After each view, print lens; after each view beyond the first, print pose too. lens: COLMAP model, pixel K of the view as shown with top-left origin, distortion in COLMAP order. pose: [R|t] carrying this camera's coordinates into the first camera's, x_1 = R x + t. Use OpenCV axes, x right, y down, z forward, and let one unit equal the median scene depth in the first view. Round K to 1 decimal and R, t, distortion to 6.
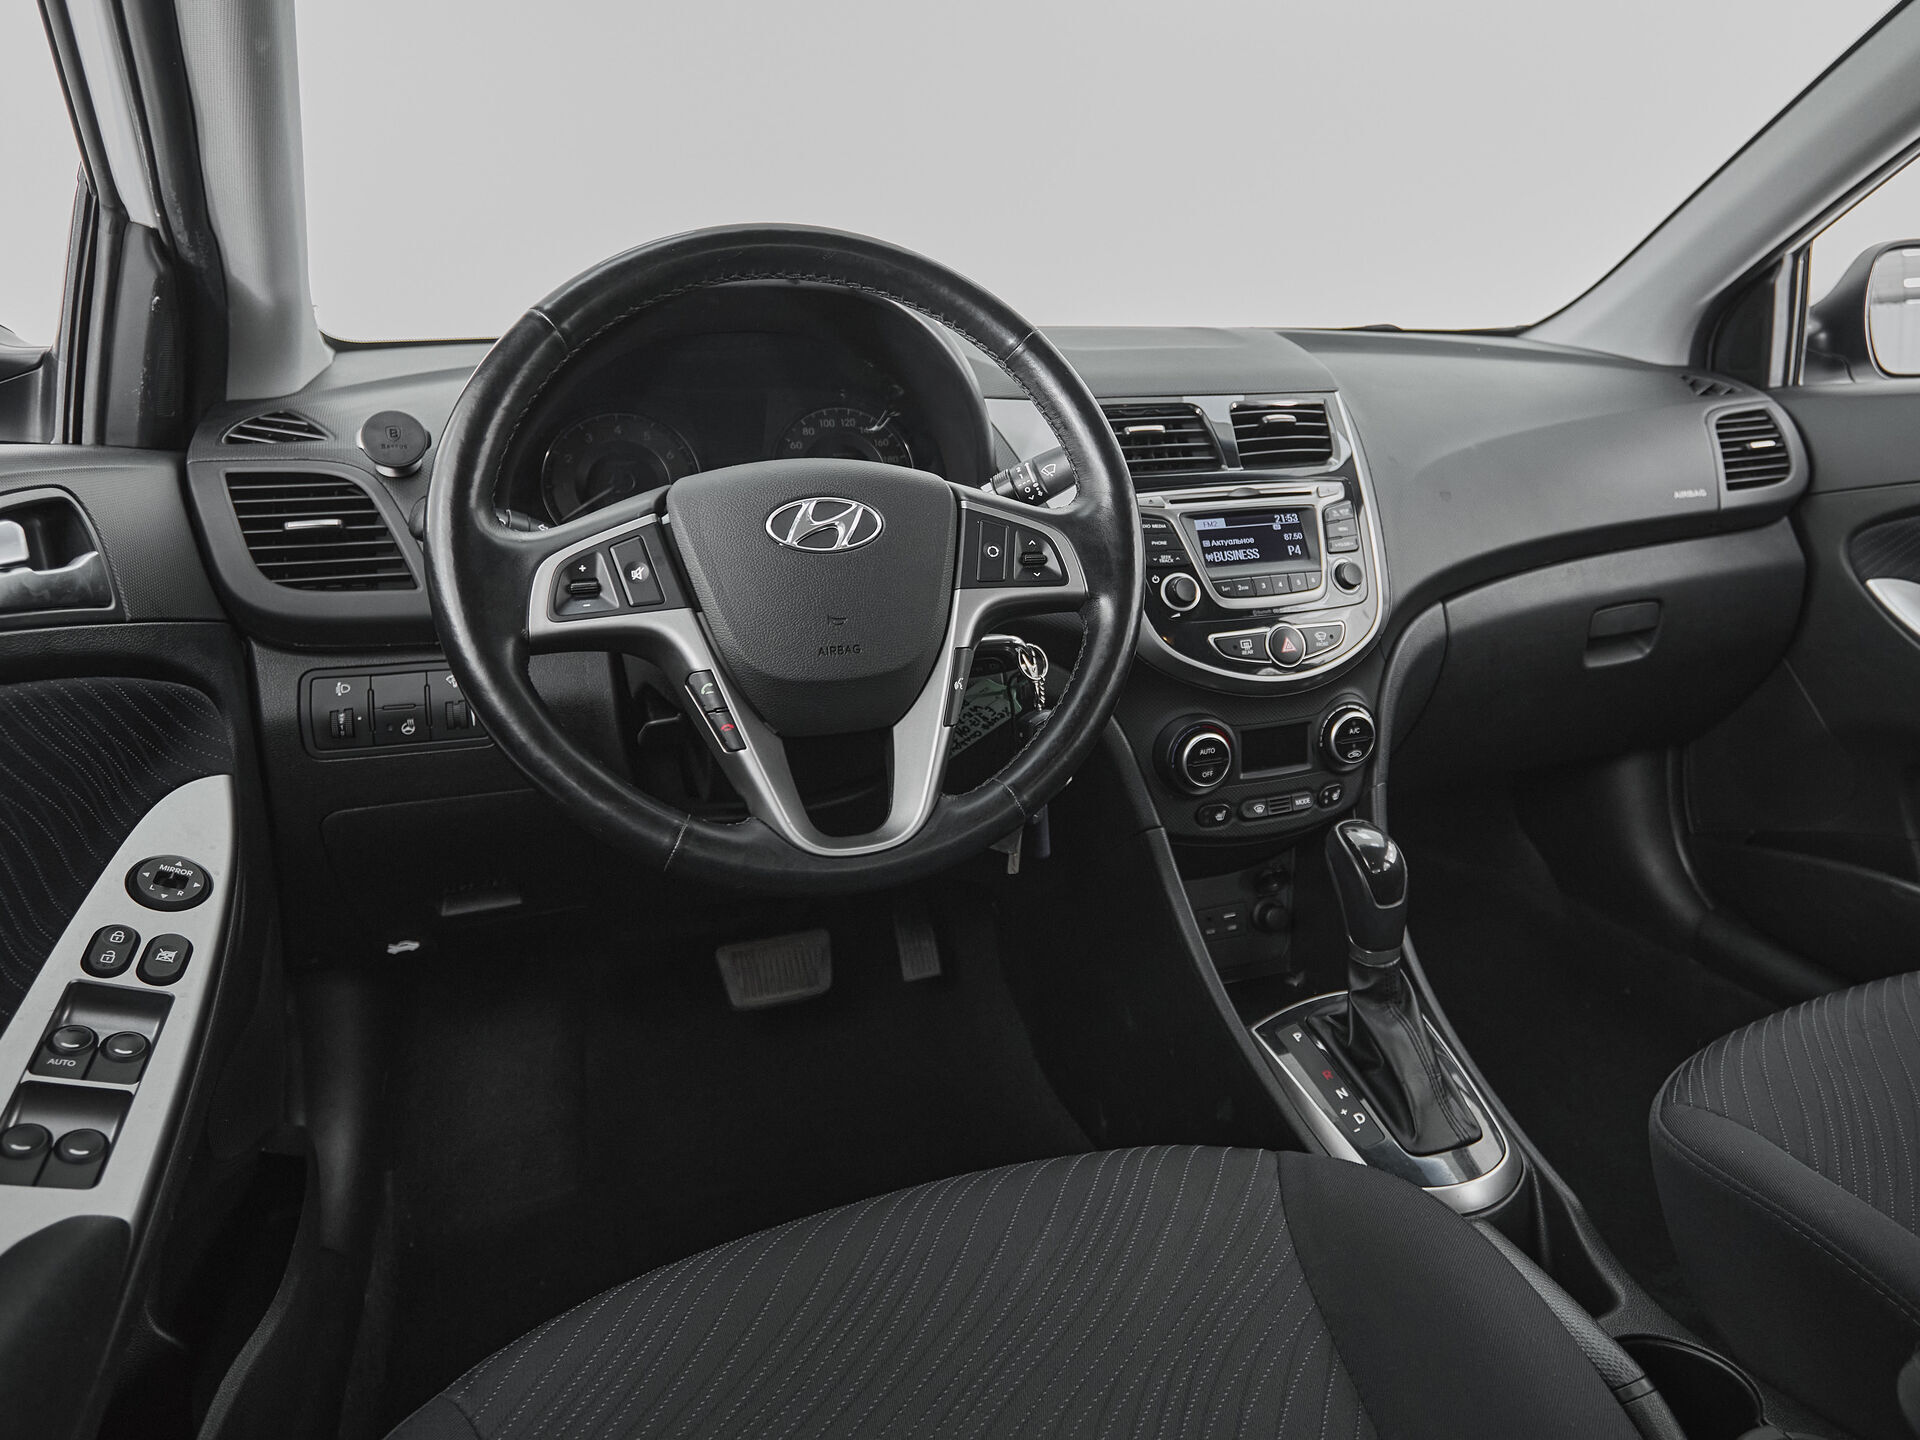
lens RADIAL K [[1266.1, 0, 1069.6], [0, 1266.1, 611.6], [0, 0, 1]] dist [-0.005474, -0.001839]
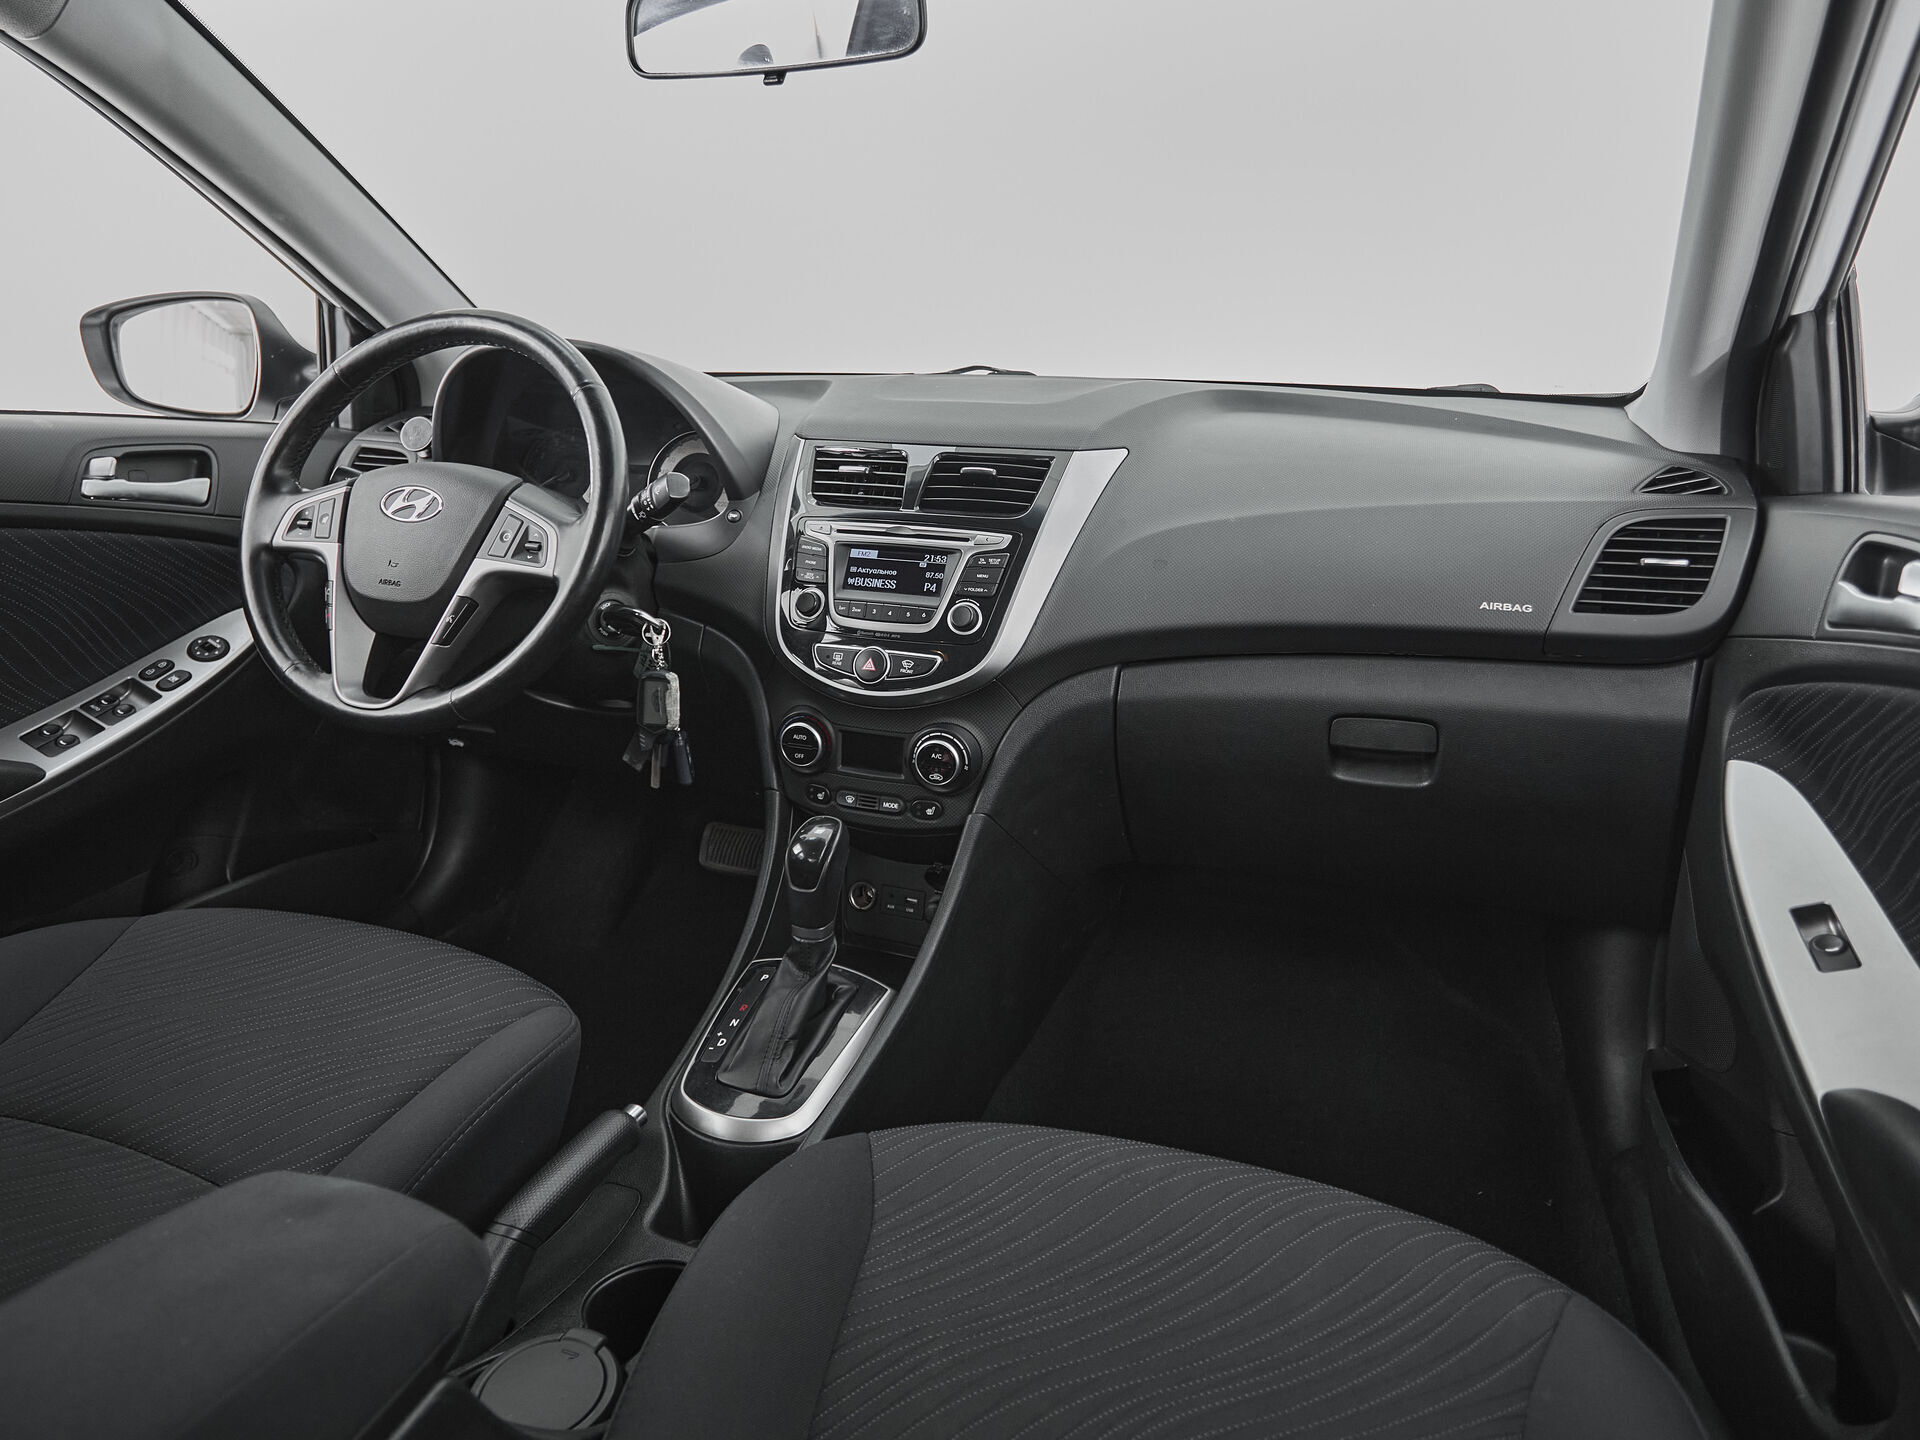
lens RADIAL K [[1199.6, 0, 958.3], [0, 1199.6, 653.8], [0, 0, 1]] dist [-0.002275, -0.000062]
pose [[0.747026, 0.181430, -0.639559, 0.935425], [-0.165759, 0.982488, 0.085100, -0.090084], [0.643798, 0.042440, 0.764017, 0.217586]]
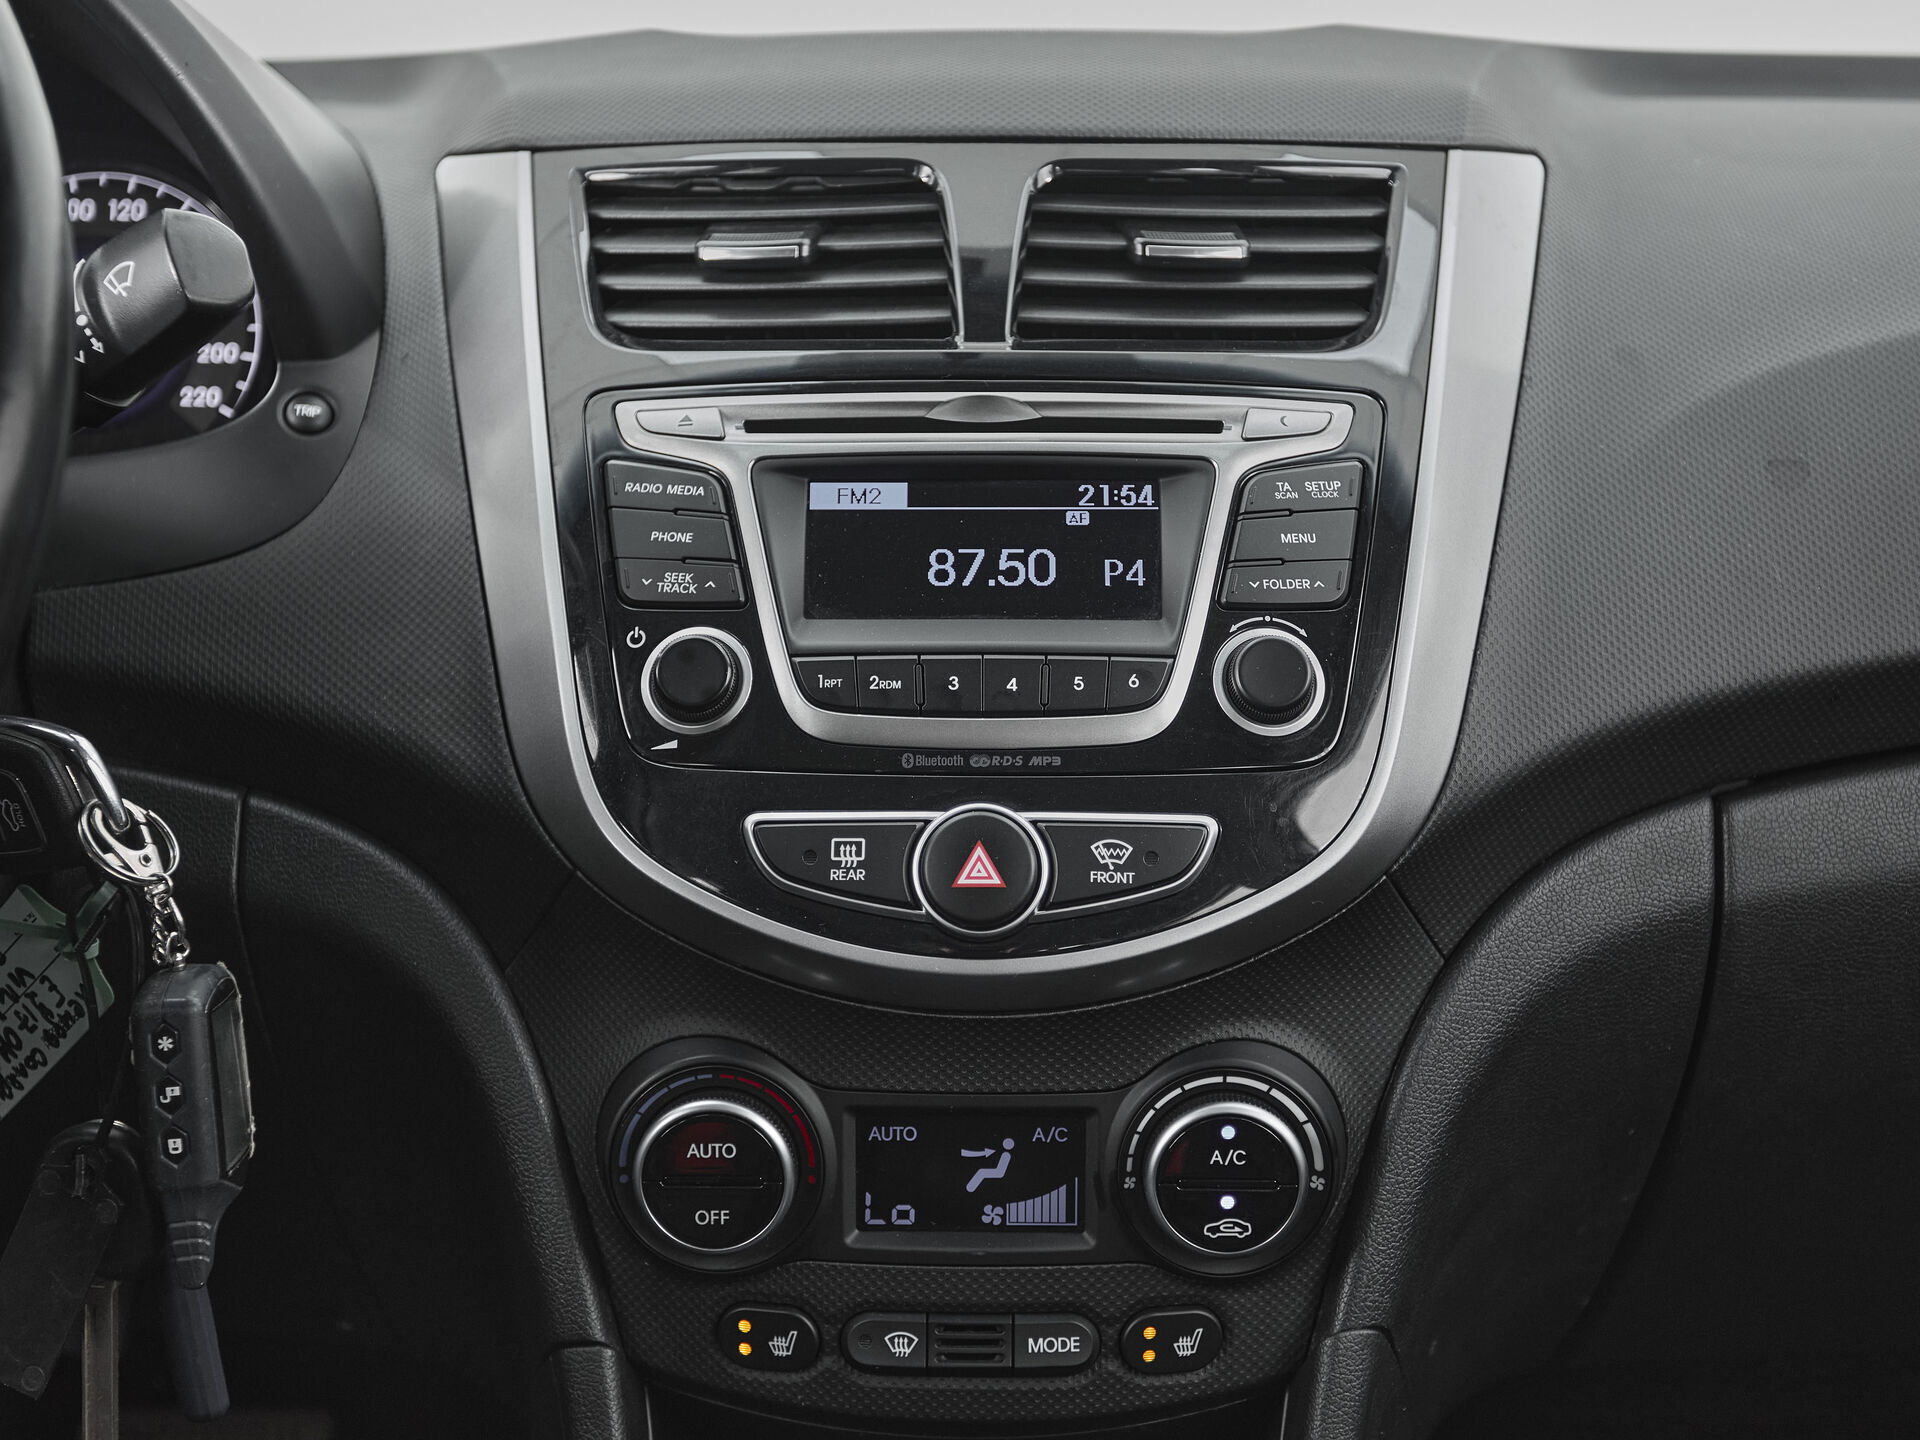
lens RADIAL K [[2343.3, 0, 960.0], [0, 2343.3, 720.0], [0, 0, 1]] dist [-0.085451, 0.725221]
pose [[0.917278, 0.084656, -0.389146, 0.403180], [-0.091760, 0.995781, 0.000332, -0.011476], [0.387532, 0.035404, 0.921176, 0.439704]]
